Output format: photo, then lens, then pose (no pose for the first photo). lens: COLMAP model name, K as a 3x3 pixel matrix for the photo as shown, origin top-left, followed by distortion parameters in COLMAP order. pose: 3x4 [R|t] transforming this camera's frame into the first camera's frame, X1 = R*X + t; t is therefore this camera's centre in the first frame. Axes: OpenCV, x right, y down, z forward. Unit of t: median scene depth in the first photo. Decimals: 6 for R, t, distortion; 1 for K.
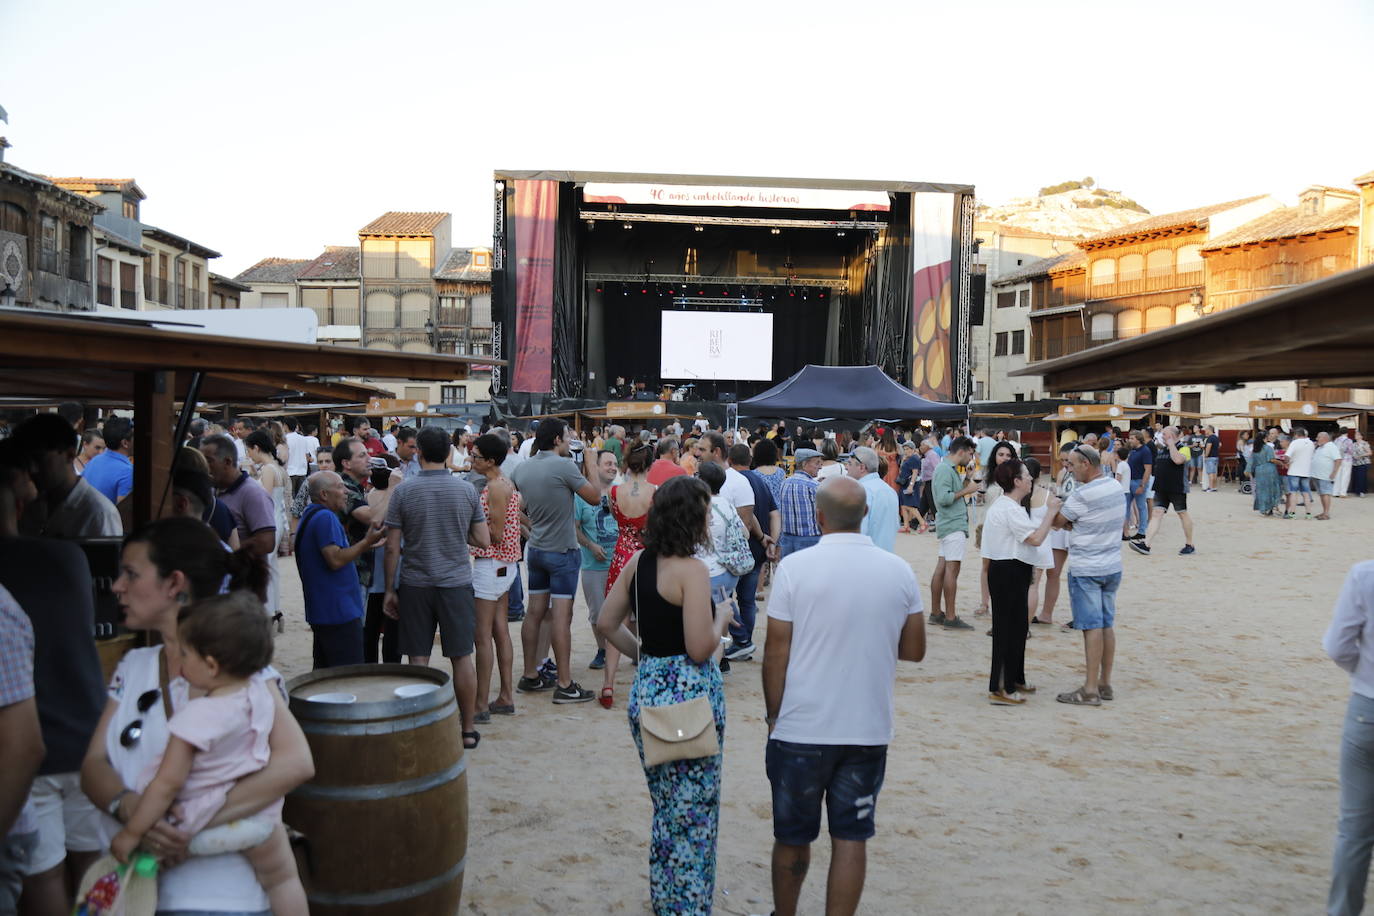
lens RADIAL K [[1229.9, 0, 687.0], [0, 1229.9, 458.0], [0, 0, 1]] dist [0.007090, 0.002590]
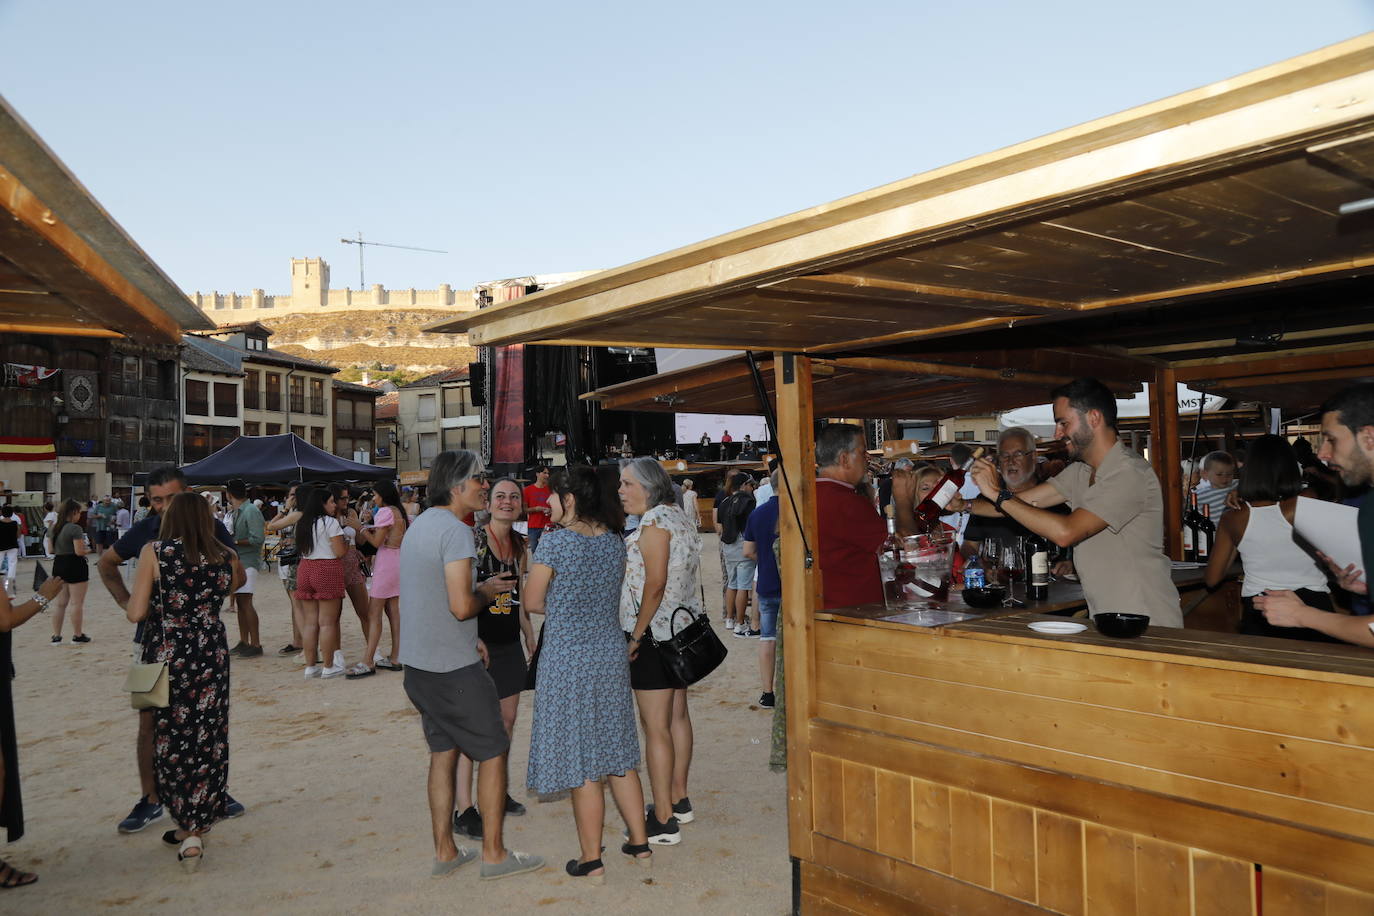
lens RADIAL K [[997.4, 0, 687.0], [0, 997.4, 458.0], [0, 0, 1]] dist [-0.000535, 0.001172]
pose [[0.920996, -0.049165, -0.386458, 0.399397], [0.029077, 0.997913, -0.057657, 0.002554], [0.388486, 0.041864, 0.920503, 0.170770]]
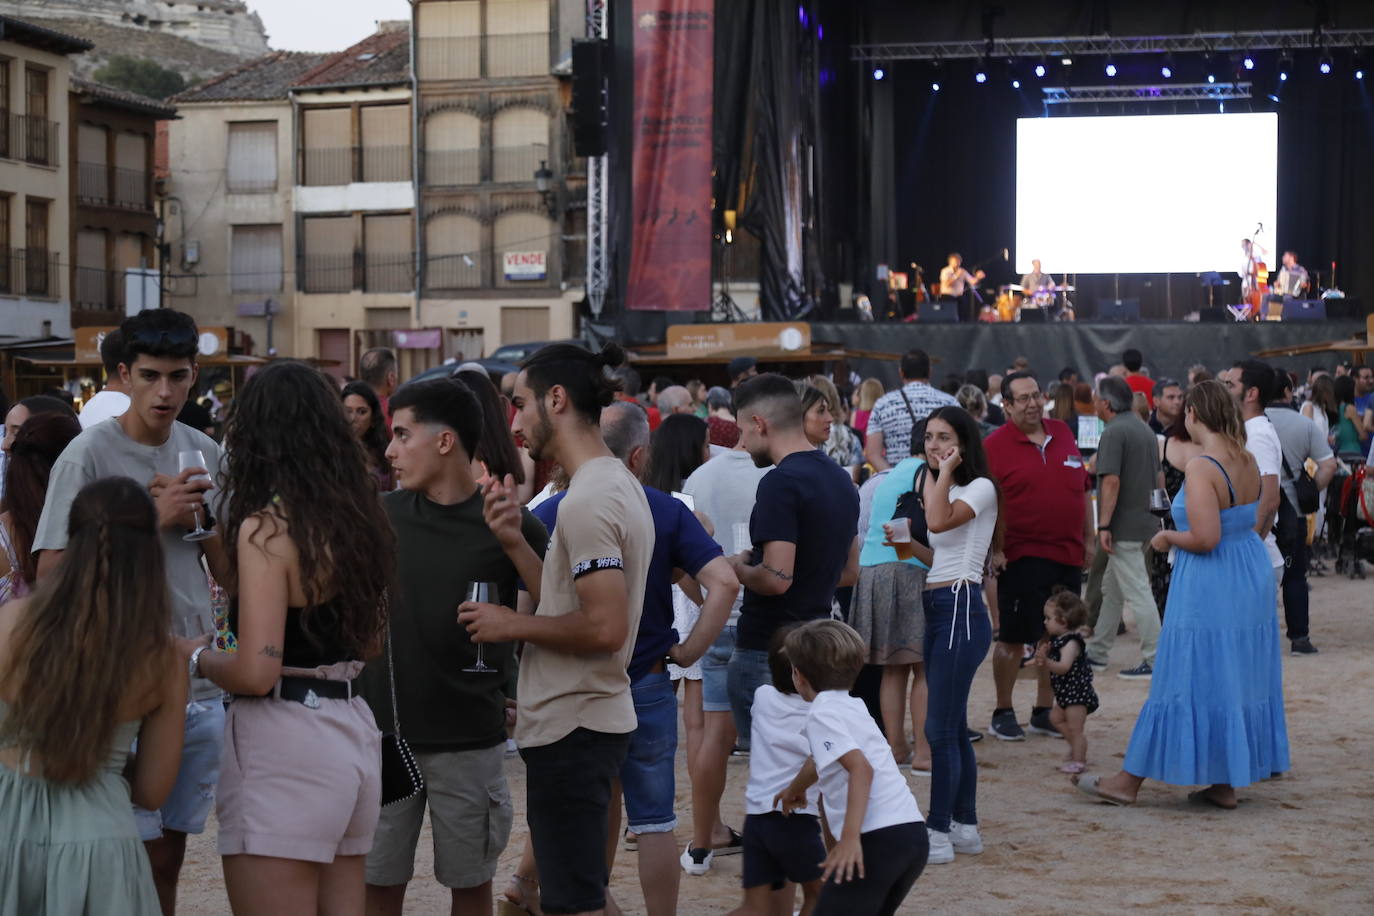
lens RADIAL K [[2475.4, 0, 687.0], [0, 2475.4, 458.0], [0, 0, 1]] dist [0.038461, 0.030993]
pose [[0.959461, -0.006756, -0.281760, 0.132887], [0.007463, 0.999971, 0.001436, -0.000441], [0.281742, -0.003481, 0.959484, 0.126950]]
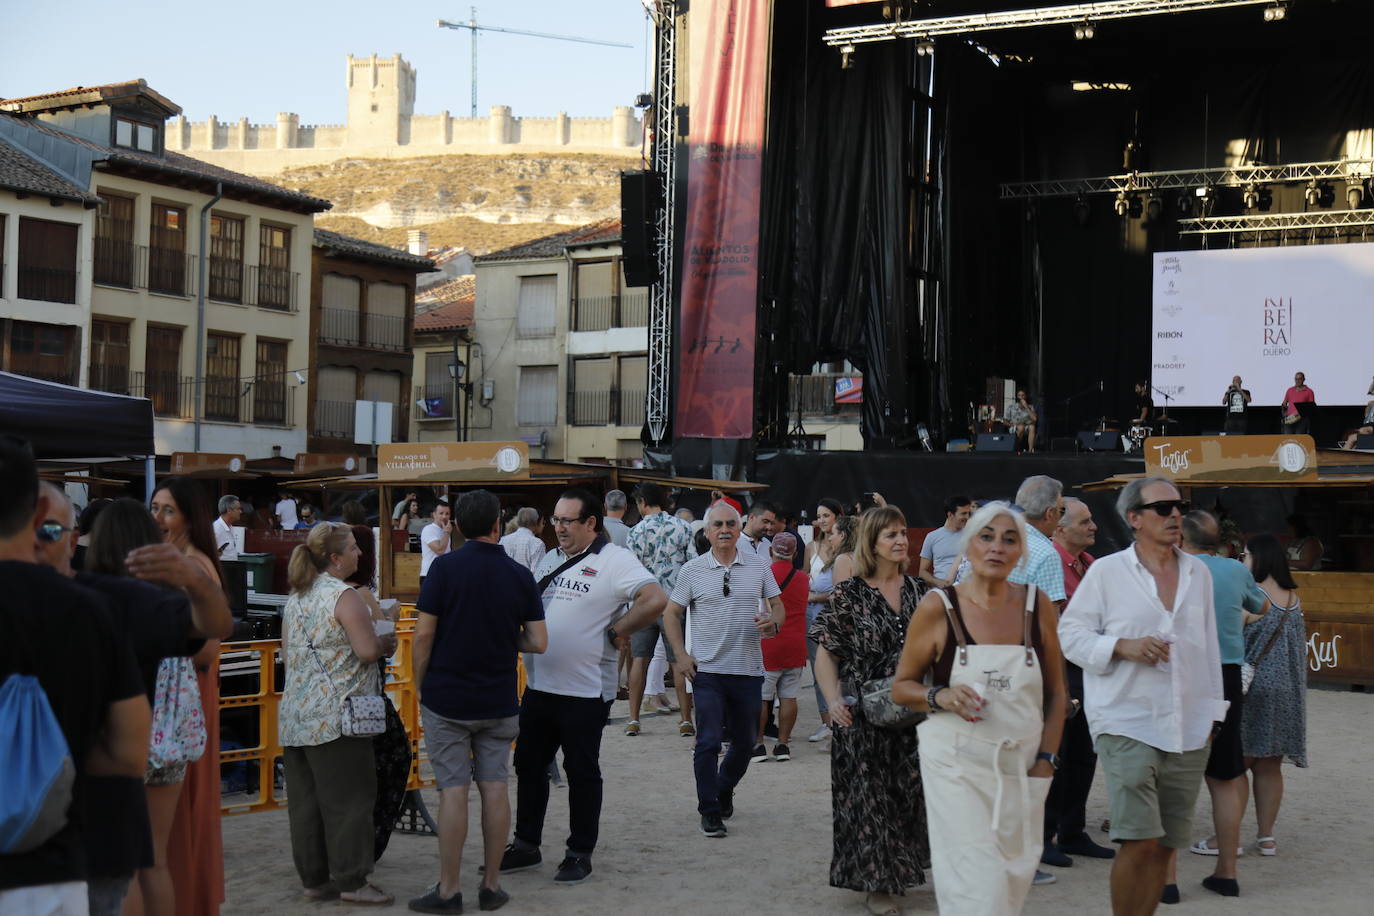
lens RADIAL K [[1899.3, 0, 713.6], [0, 1899.3, 455.2], [0, 0, 1]] dist [-0.006268, -0.023015]
pose [[0.834275, -0.013190, -0.551191, 0.252331], [-0.021168, 0.998210, -0.055928, -0.007975], [0.550942, 0.058327, 0.832503, 0.411150]]
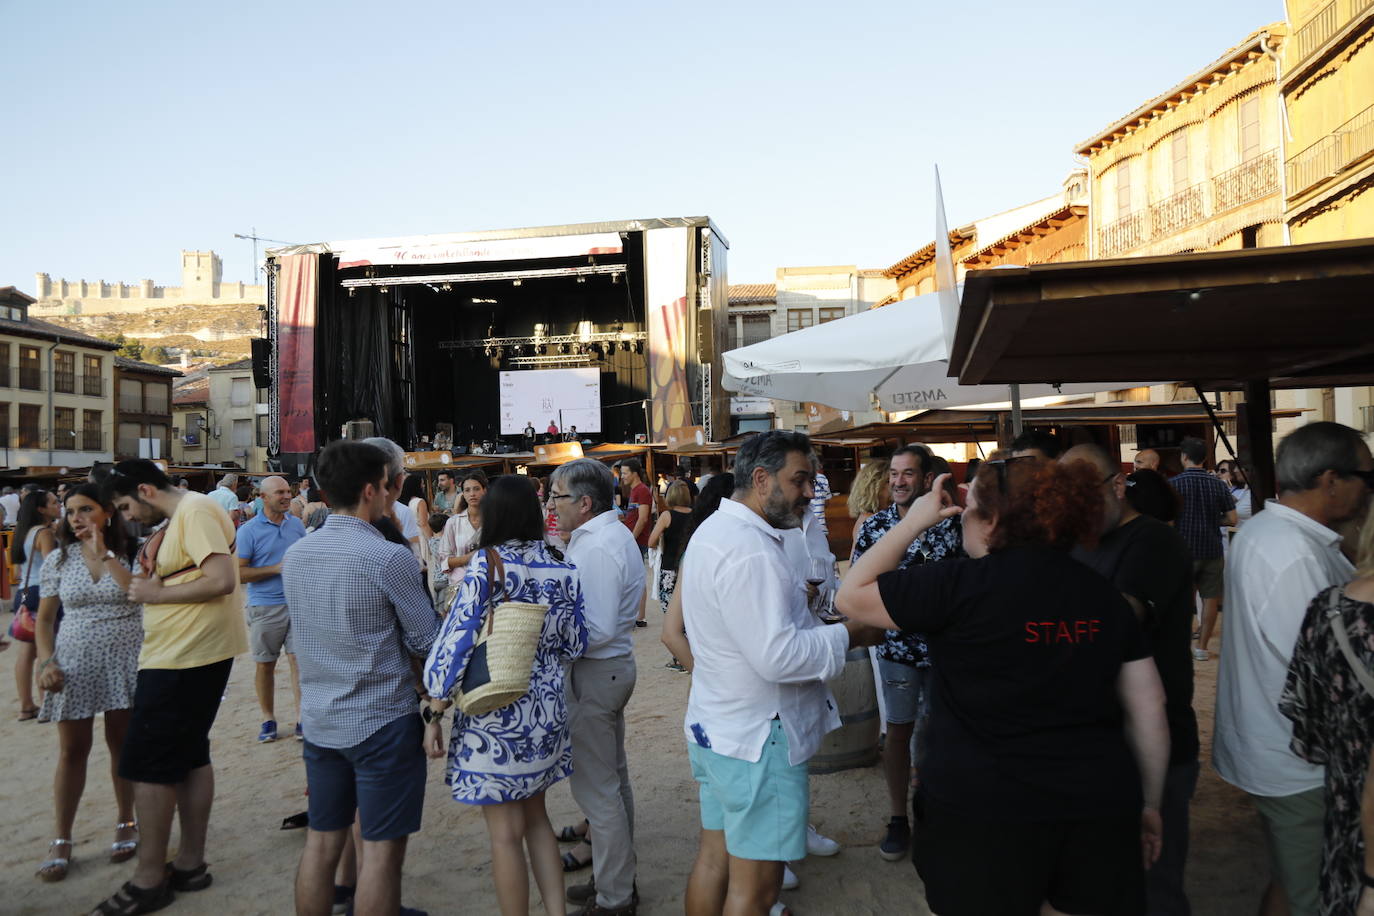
lens RADIAL K [[902.5, 0, 687.0], [0, 902.5, 458.0], [0, 0, 1]] dist [0.001786, 0.001345]
pose [[0.961401, -0.035413, -0.272863, 0.399214], [0.023326, 0.998603, -0.047413, -0.004324], [0.274161, 0.039218, 0.960884, 0.338235]]
